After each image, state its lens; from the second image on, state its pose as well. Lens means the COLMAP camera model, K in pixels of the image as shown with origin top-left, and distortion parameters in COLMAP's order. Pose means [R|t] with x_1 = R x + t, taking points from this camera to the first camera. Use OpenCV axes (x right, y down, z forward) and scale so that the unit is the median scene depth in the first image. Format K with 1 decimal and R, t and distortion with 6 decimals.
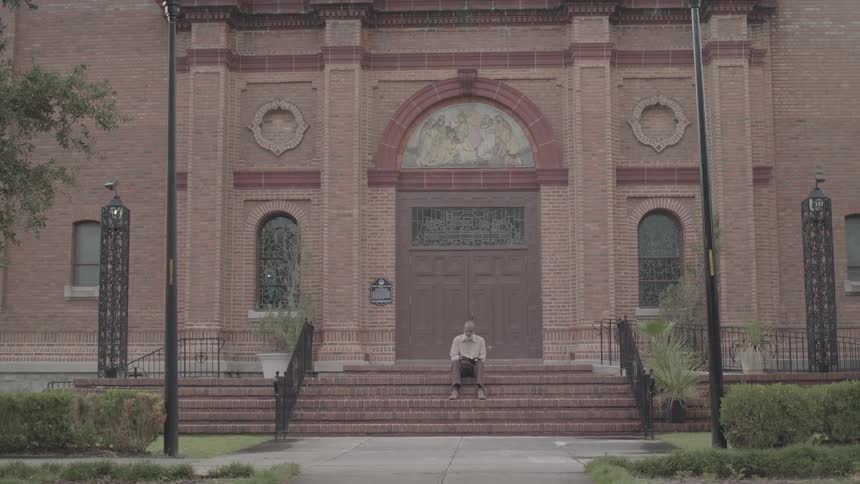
lens RADIAL K [[1231.8, 0, 429.8], [0, 1231.8, 240.4], [0, 0, 1]] dist [-0.062237, 0.000000]
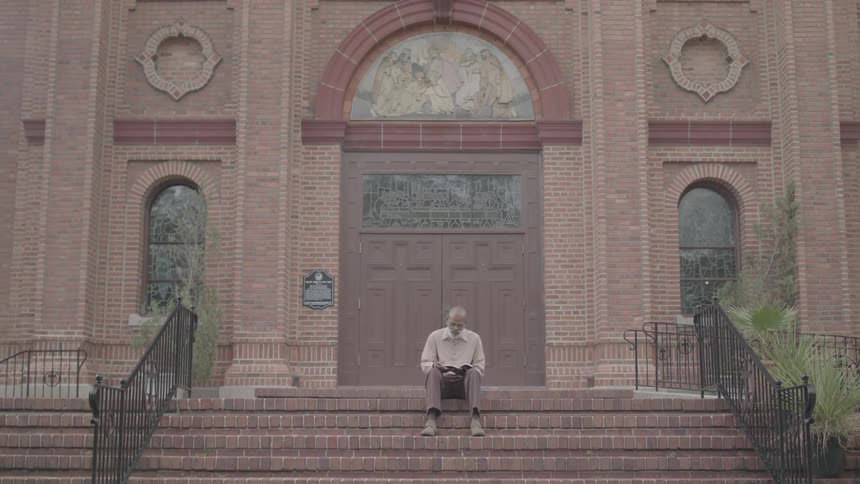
lens RADIAL K [[1231.8, 0, 429.4], [0, 1231.8, 240.3], [0, 0, 1]] dist [-0.062237, 0.000000]
pose [[0.999254, 0.011431, 0.036898, -0.002234], [-0.009809, 0.998990, -0.043843, 0.043987], [-0.037362, 0.043448, 0.998357, 0.293798]]
